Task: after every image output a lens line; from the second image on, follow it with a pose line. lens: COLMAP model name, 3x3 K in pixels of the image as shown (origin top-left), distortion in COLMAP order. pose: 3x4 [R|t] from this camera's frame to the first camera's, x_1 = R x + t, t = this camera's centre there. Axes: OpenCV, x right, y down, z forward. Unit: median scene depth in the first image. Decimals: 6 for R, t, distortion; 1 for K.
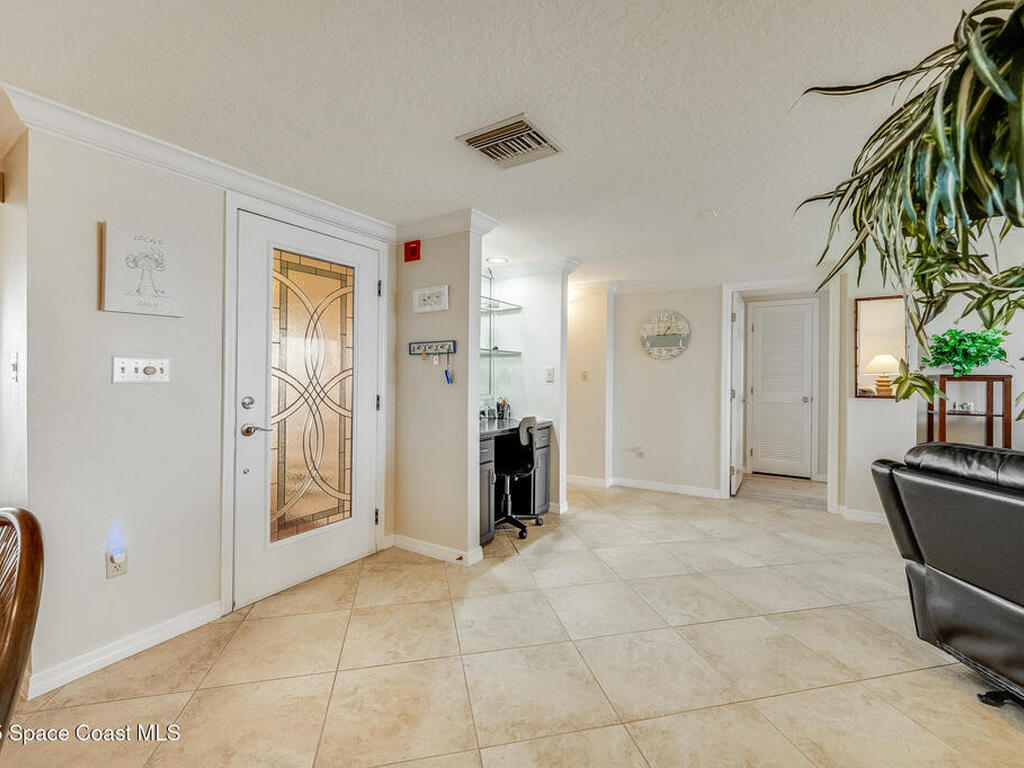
lens RADIAL K [[453.9, 0, 515.0], [0, 453.9, 370.2], [0, 0, 1]] dist [0.000226, -0.000030]
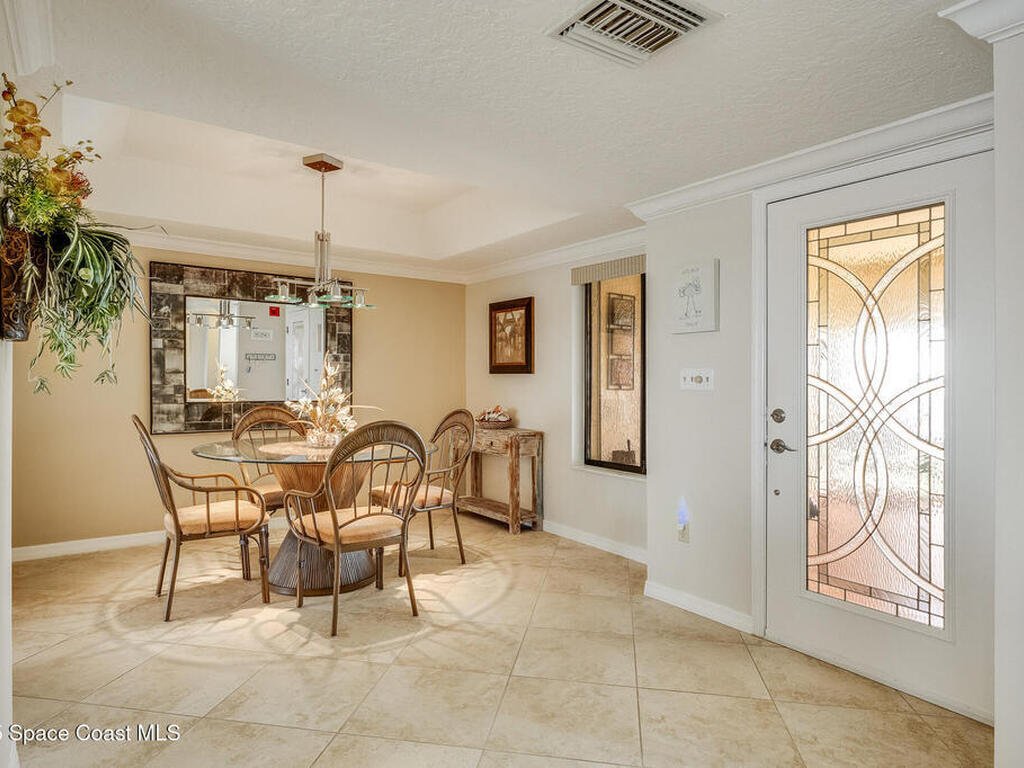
lens RADIAL K [[620.1, 0, 512.0], [0, 620.1, 384.0], [0, 0, 1]] dist [-0.000822, 0.000219]
pose [[-0.377261, 0.001160, -0.926106, 0.648776], [-0.004466, 0.999985, 0.003072, 0.007311], [0.926096, 0.005295, -0.377250, 0.865193]]
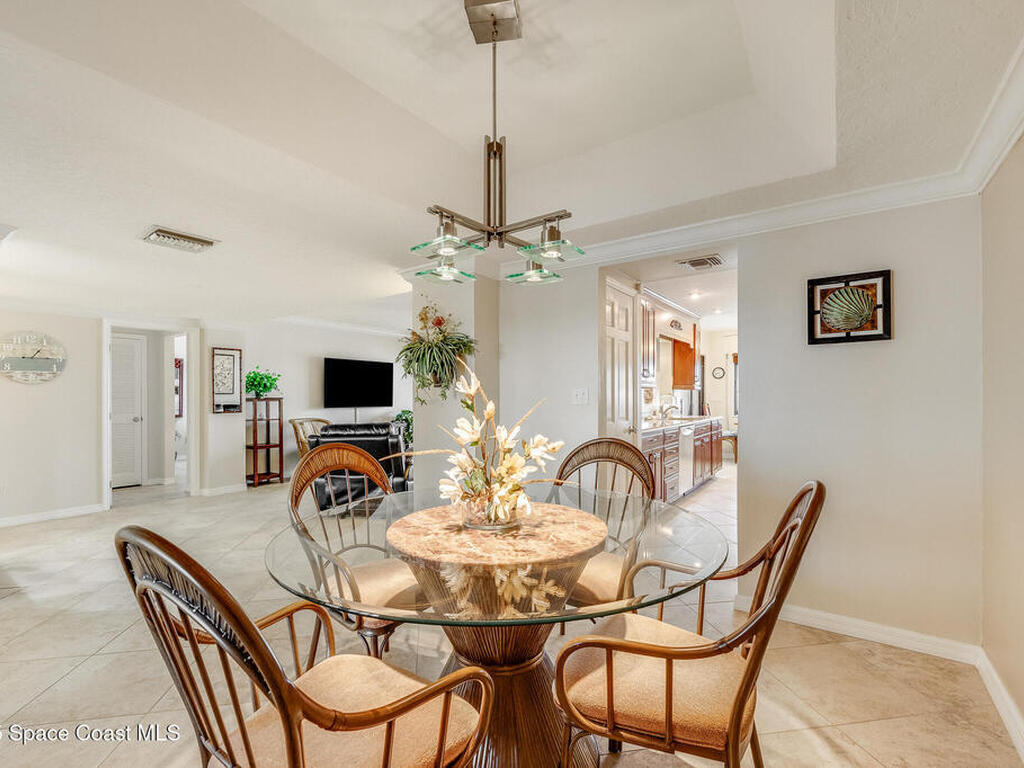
lens RADIAL K [[458.5, 0, 512.0], [0, 458.5, 384.0], [0, 0, 1]] dist [-0.000317, -0.000024]
pose [[0.050206, 0.022432, 0.998487, -1.082158], [-0.000931, 0.999748, -0.022413, -0.004815], [-0.998738, 0.000196, 0.050214, -0.095916]]
